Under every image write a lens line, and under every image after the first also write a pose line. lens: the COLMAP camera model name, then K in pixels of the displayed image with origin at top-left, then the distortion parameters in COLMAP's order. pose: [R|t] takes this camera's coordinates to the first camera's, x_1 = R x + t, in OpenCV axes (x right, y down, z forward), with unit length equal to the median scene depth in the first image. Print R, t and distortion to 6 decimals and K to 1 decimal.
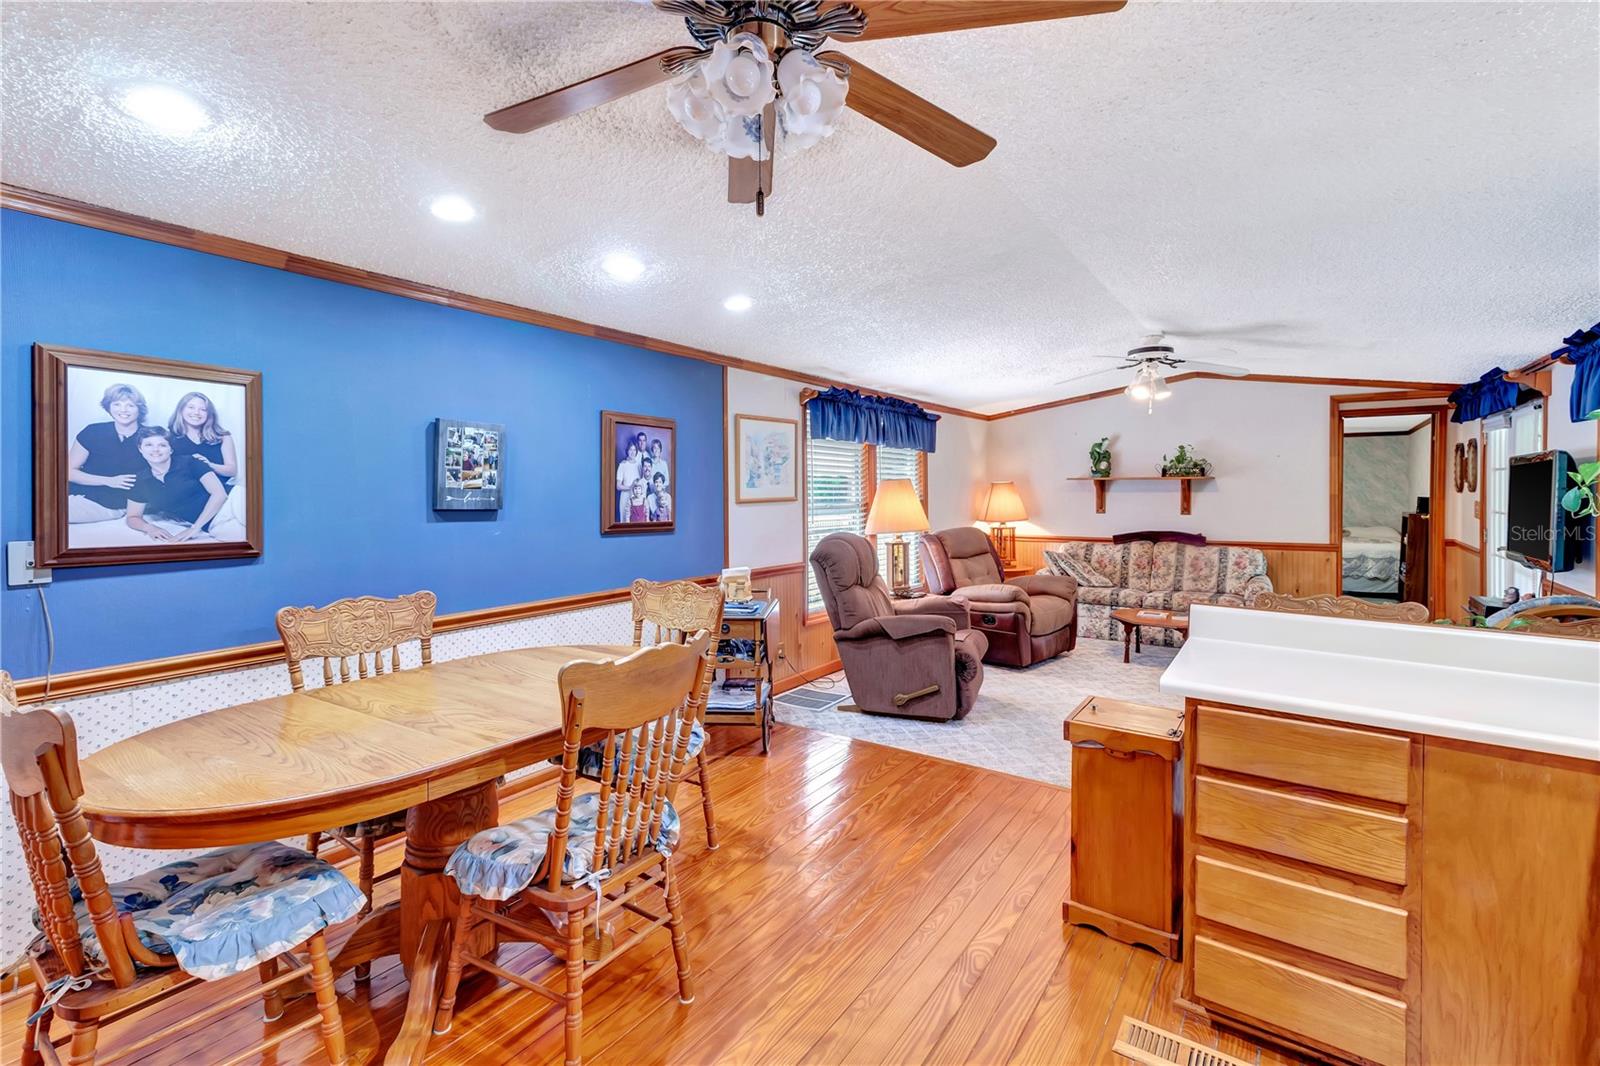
lens RADIAL K [[723.4, 0, 800.1], [0, 723.4, 489.1], [0, 0, 1]] dist [-0.000816, -0.000007]
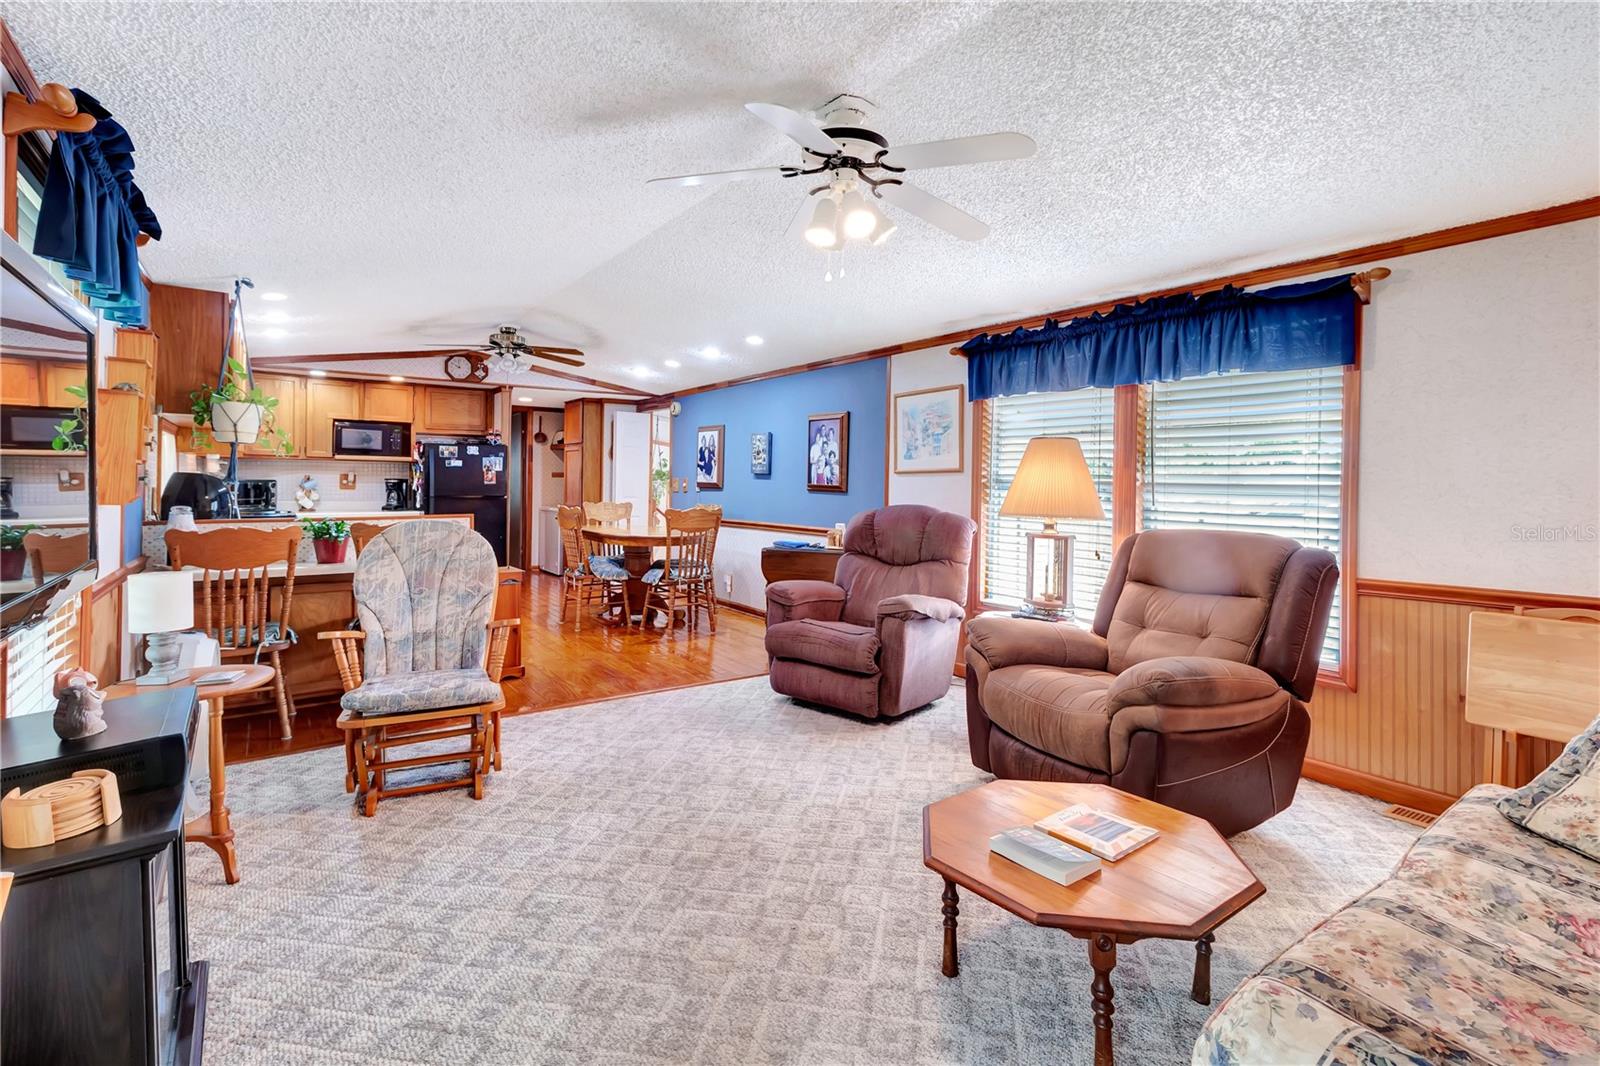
lens RADIAL K [[723.4, 0, 800.1], [0, 723.4, 489.1], [0, 0, 1]] dist [-0.000816, -0.000007]
pose [[-0.334337, 0.002915, -0.942449, 0.754041], [-0.015100, 0.999850, 0.008449, 0.026808], [0.942333, 0.017056, -0.334243, 0.911290]]
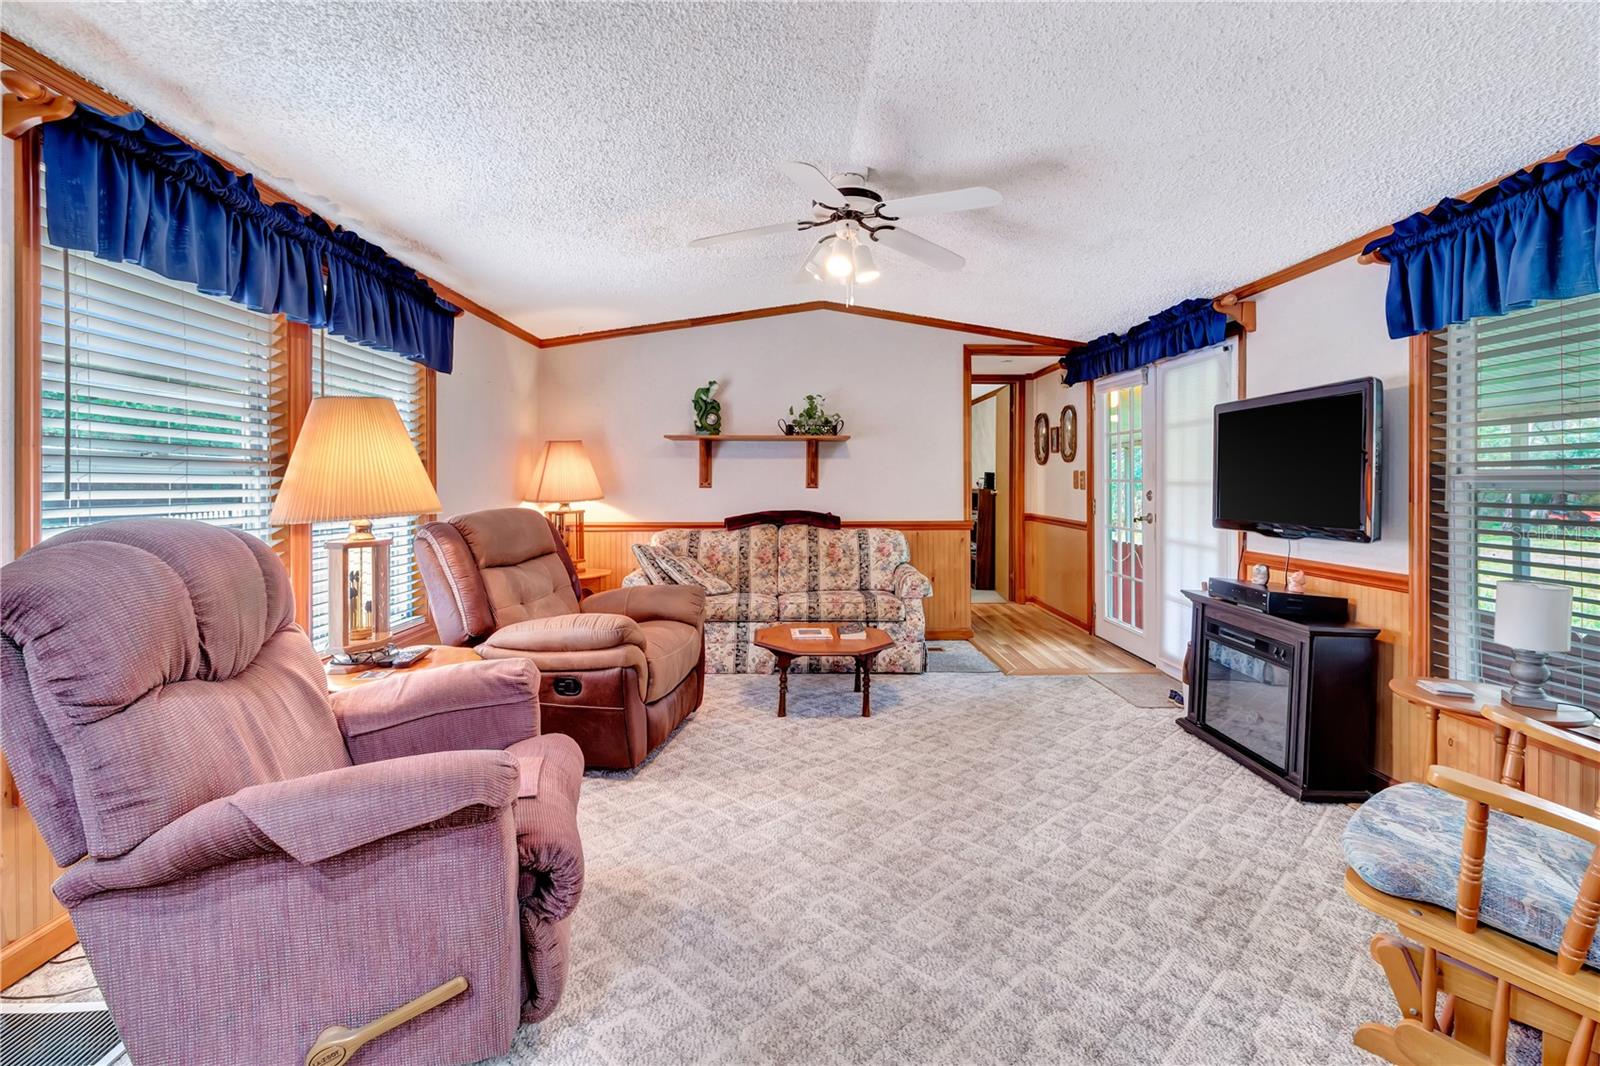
lens RADIAL K [[747.2, 0, 811.7], [0, 747.2, 482.3], [0, 0, 1]] dist [0.004855, 0.000438]
pose [[0.802758, 0.003584, 0.596295, 0.075963], [-0.004711, 0.999989, 0.000333, 0.032997], [-0.596287, -0.003076, 0.802766, 0.424407]]
